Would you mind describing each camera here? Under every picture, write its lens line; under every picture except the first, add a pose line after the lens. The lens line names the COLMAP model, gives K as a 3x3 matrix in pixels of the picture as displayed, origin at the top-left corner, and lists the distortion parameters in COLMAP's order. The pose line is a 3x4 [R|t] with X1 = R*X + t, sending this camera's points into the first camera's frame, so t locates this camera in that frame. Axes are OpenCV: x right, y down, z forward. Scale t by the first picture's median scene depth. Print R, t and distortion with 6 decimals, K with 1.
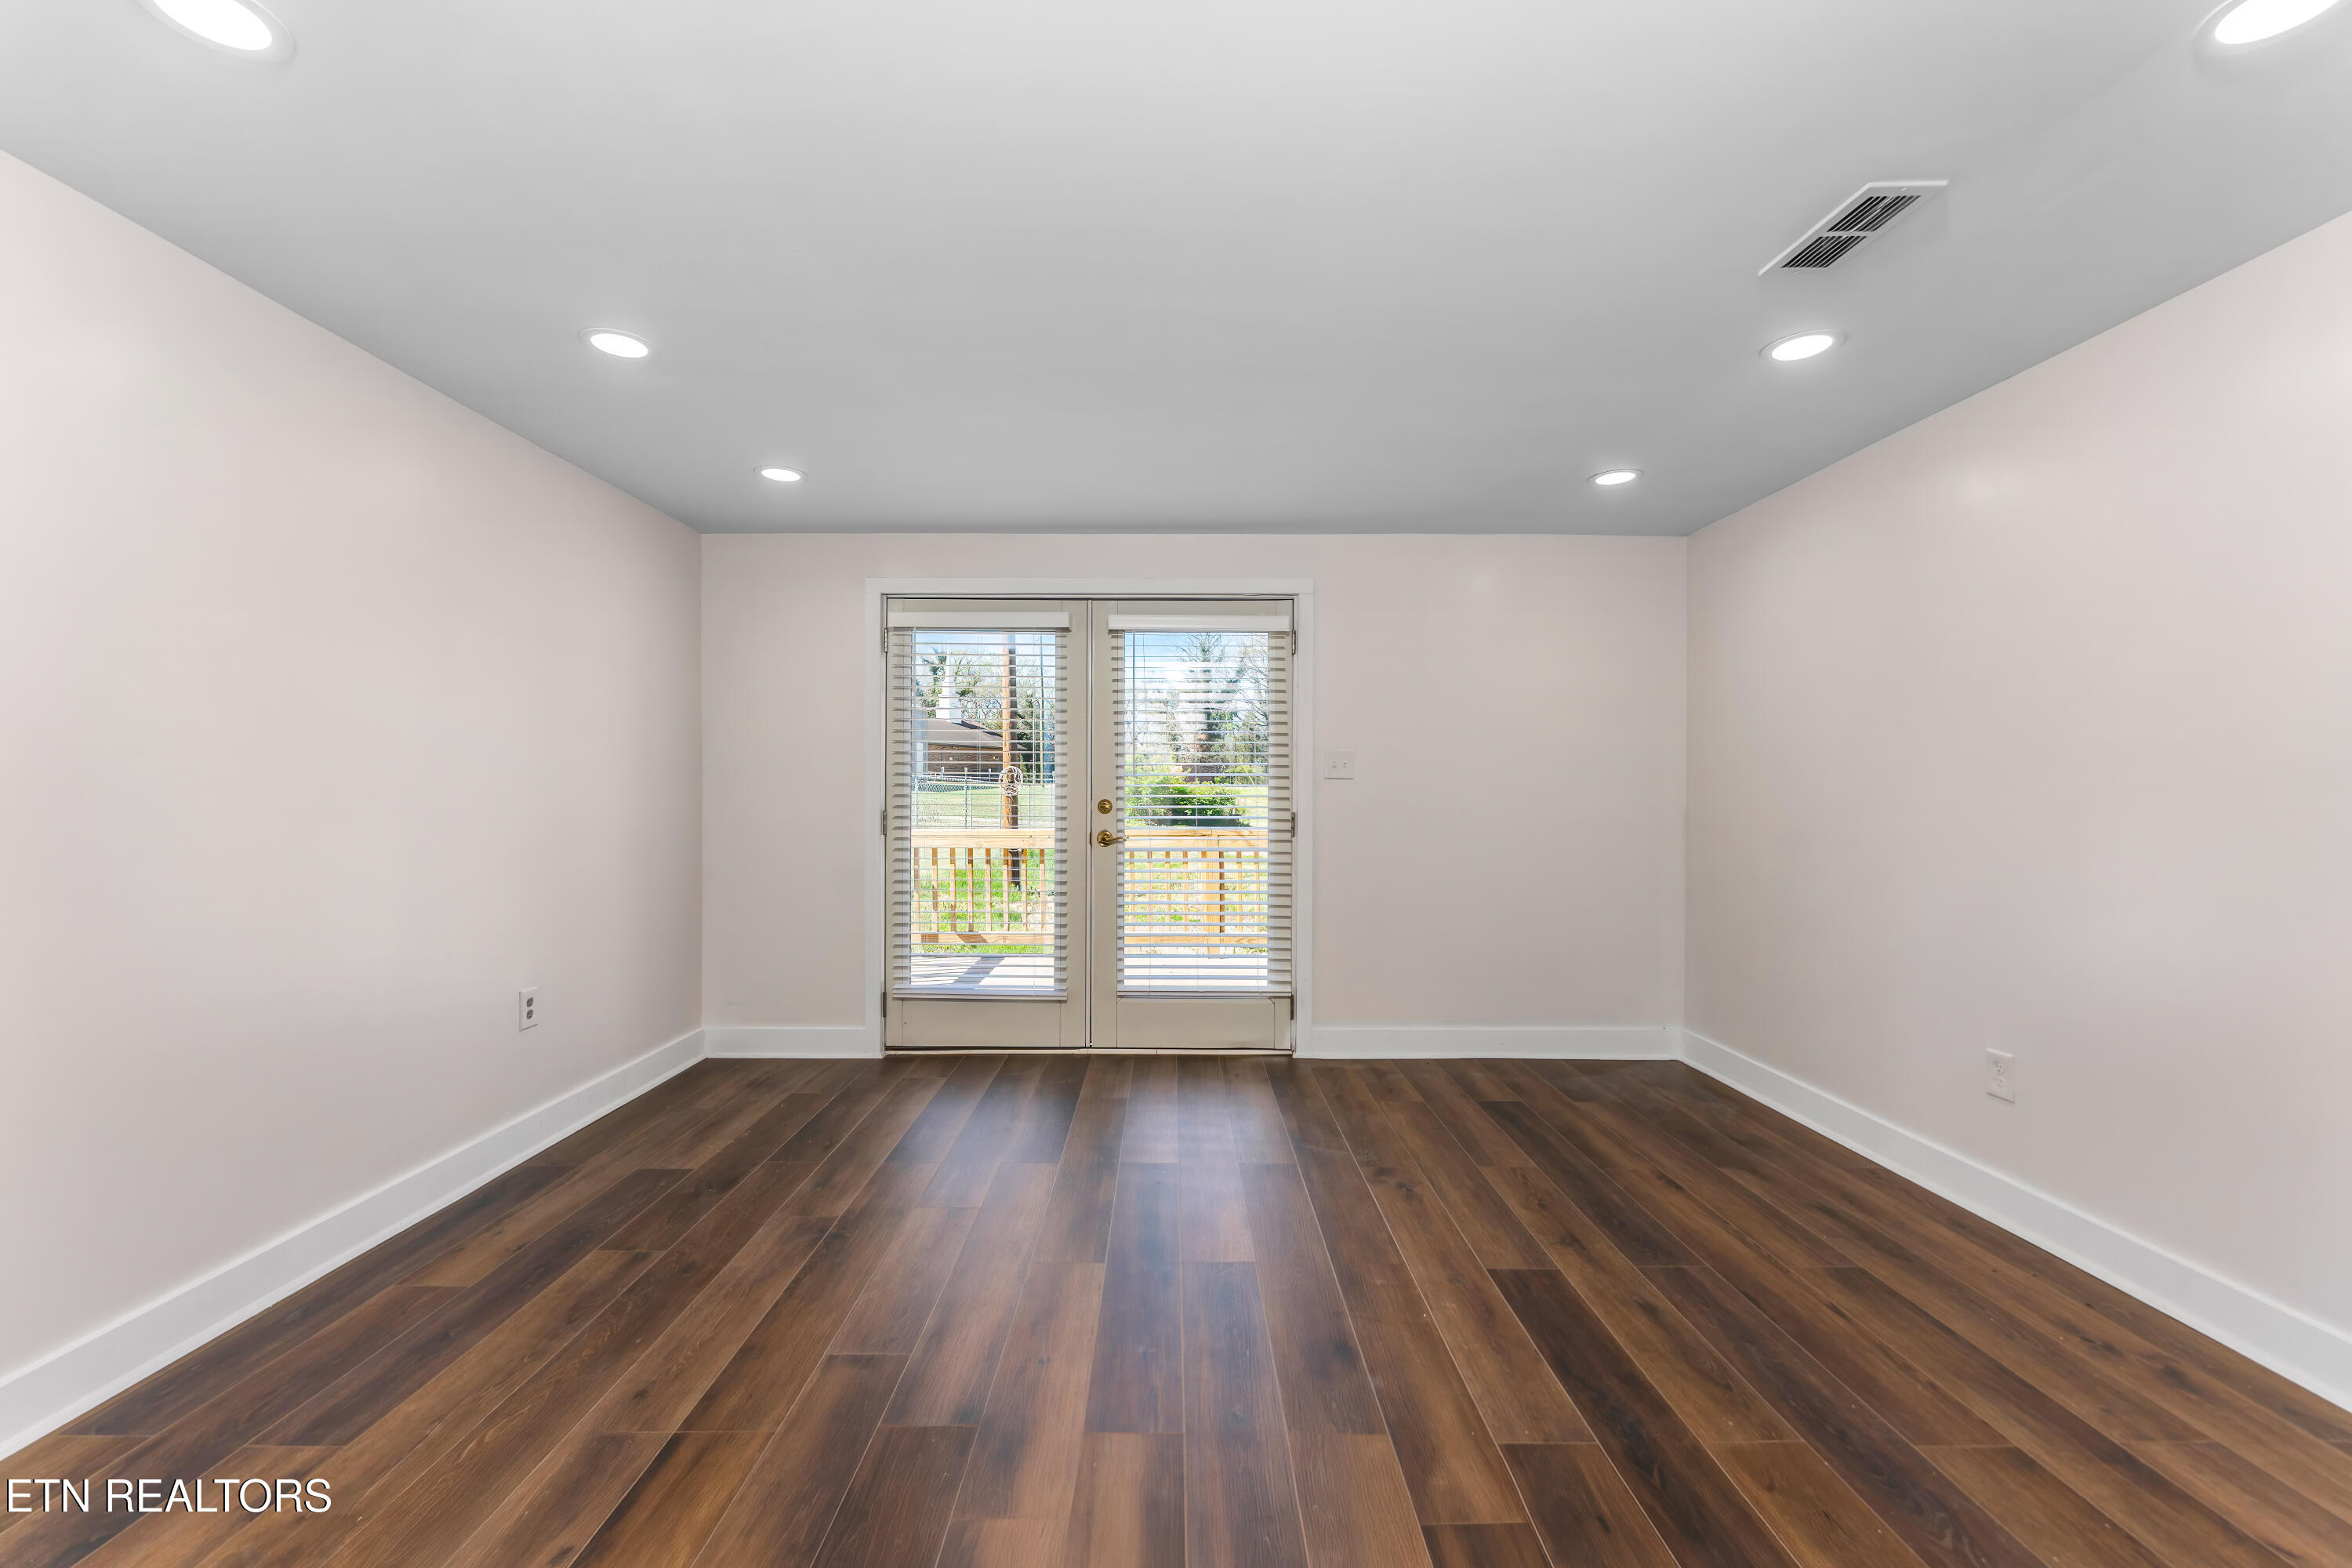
lens RADIAL K [[938.6, 0, 1168.3], [0, 938.6, 794.0], [0, 0, 1]] dist [-0.001945, 0.000129]
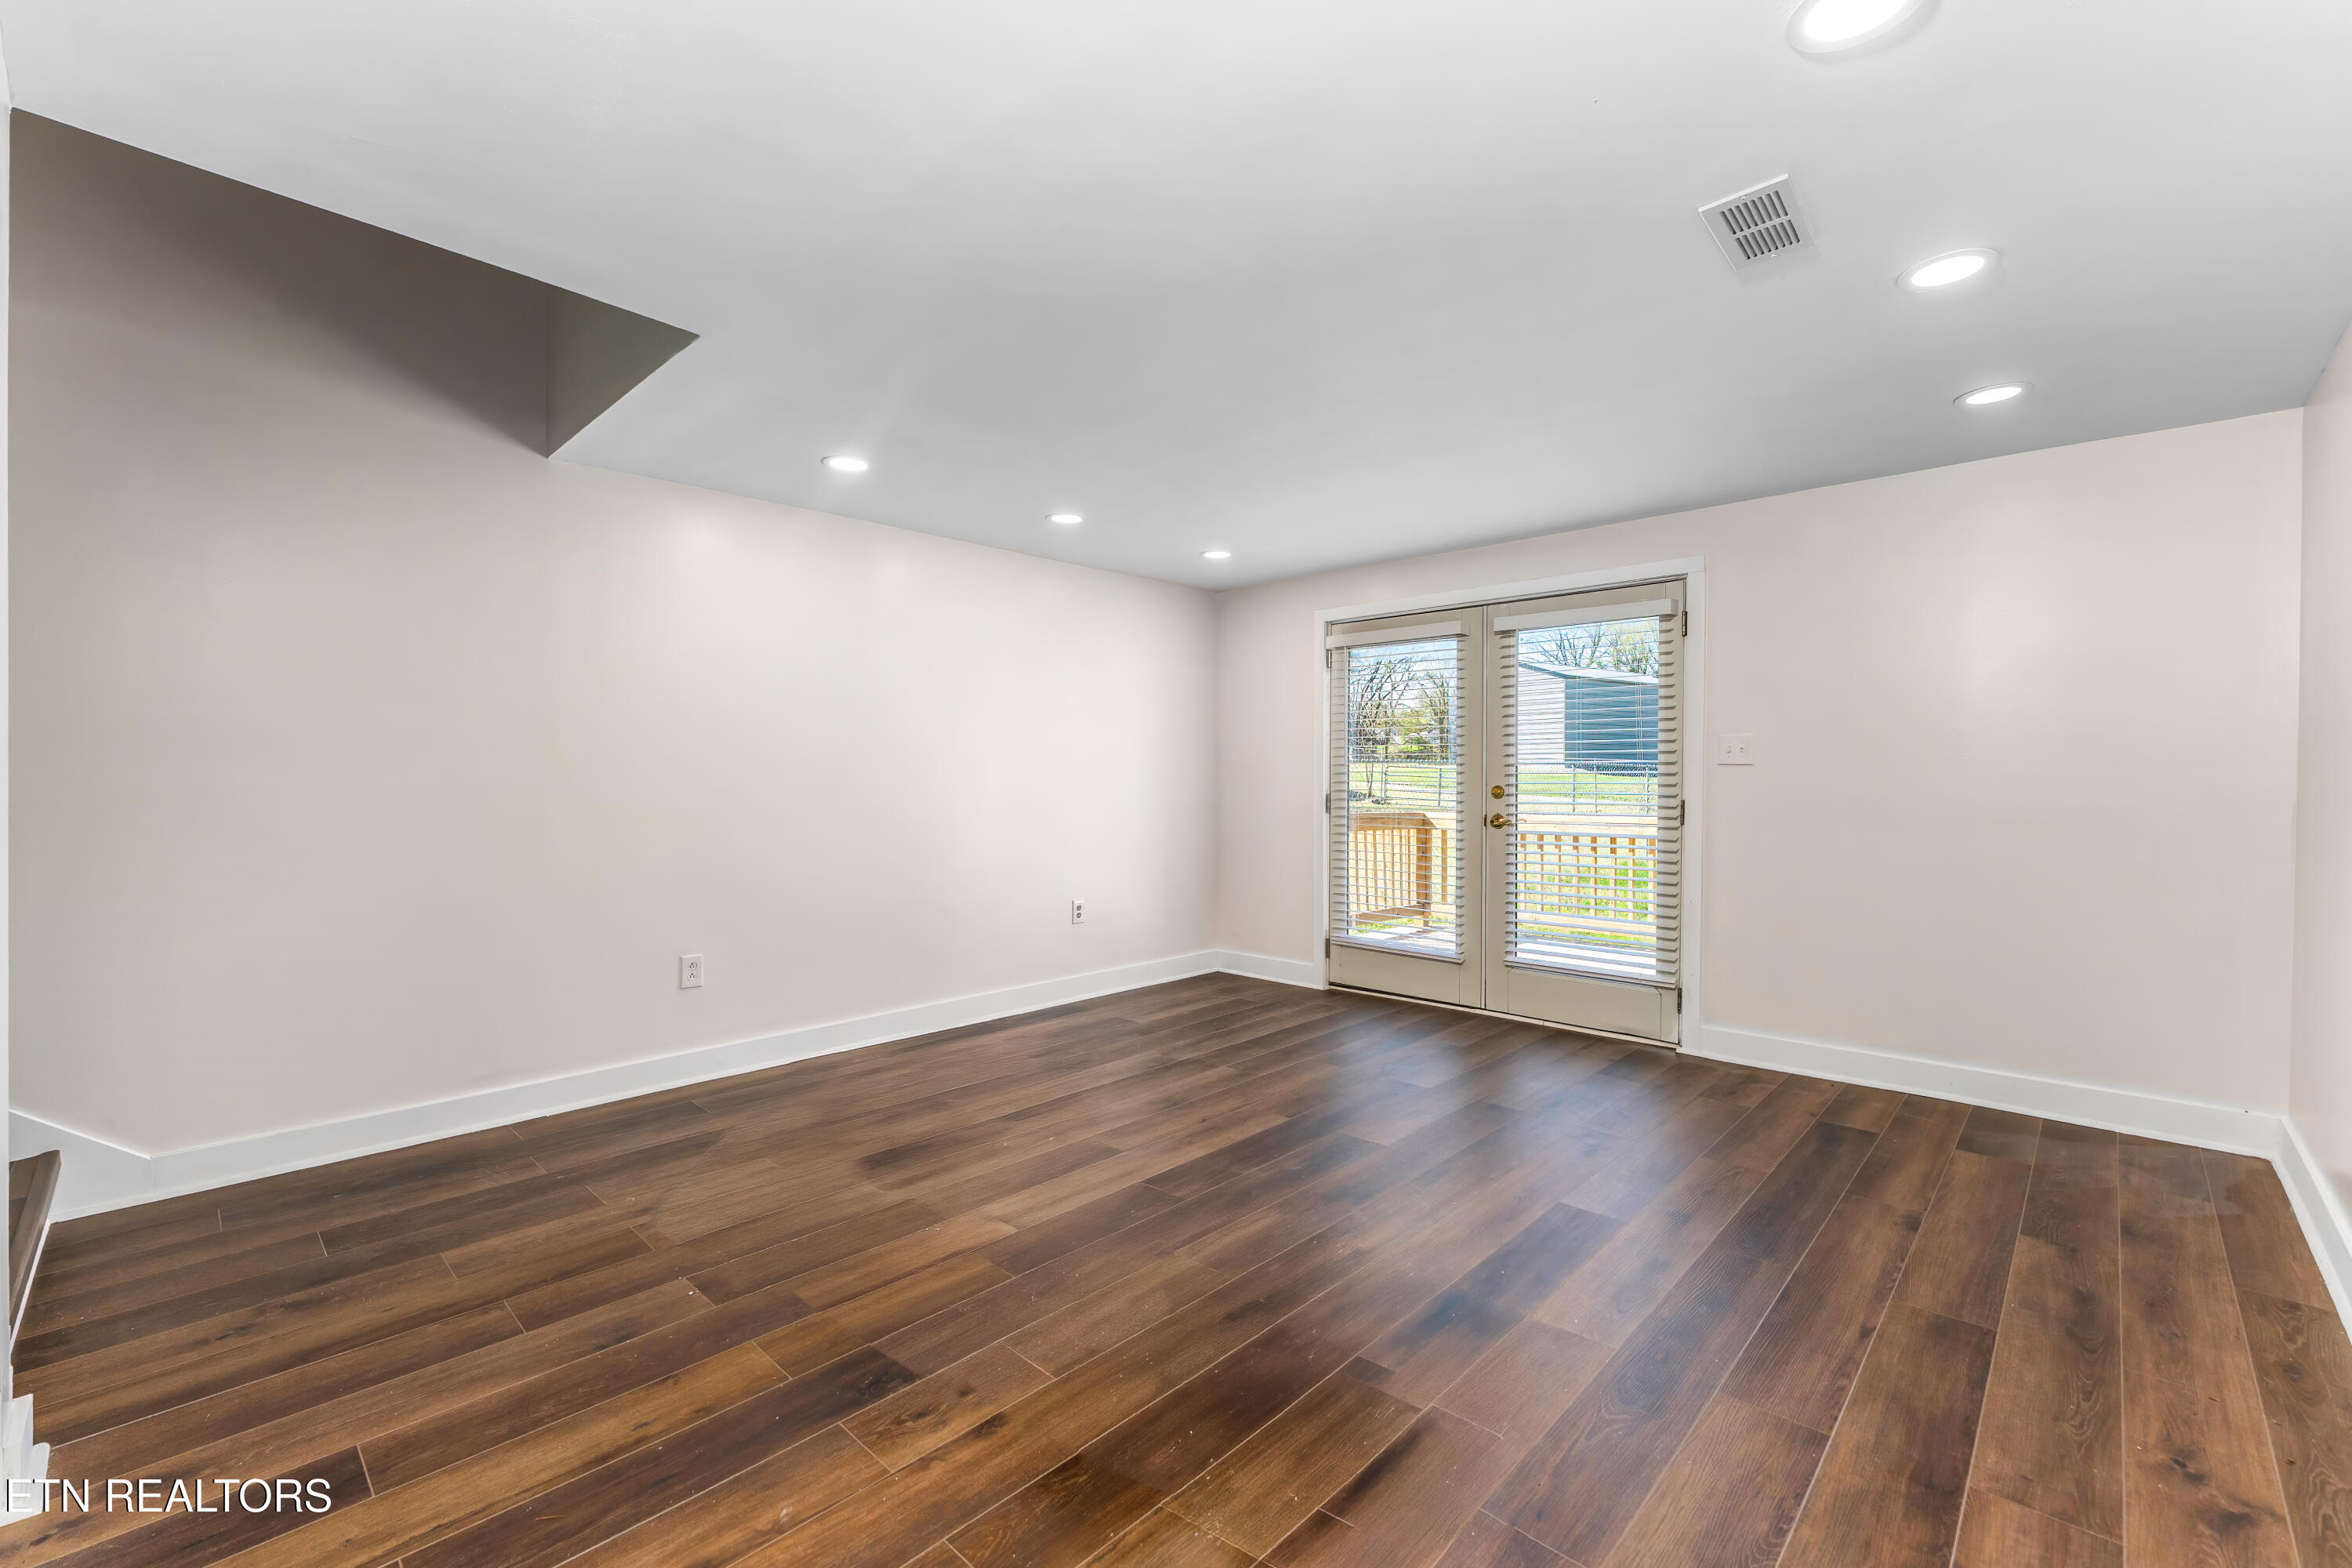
lens RADIAL K [[953.2, 0, 1140.7], [0, 953.2, 788.3], [0, 0, 1]] dist [-0.000219, 0.000220]
pose [[0.717379, 0.004014, -0.696672, 0.416369], [0.003052, 0.999956, 0.008904, -0.002508], [0.696676, -0.008514, 0.717335, -0.092748]]
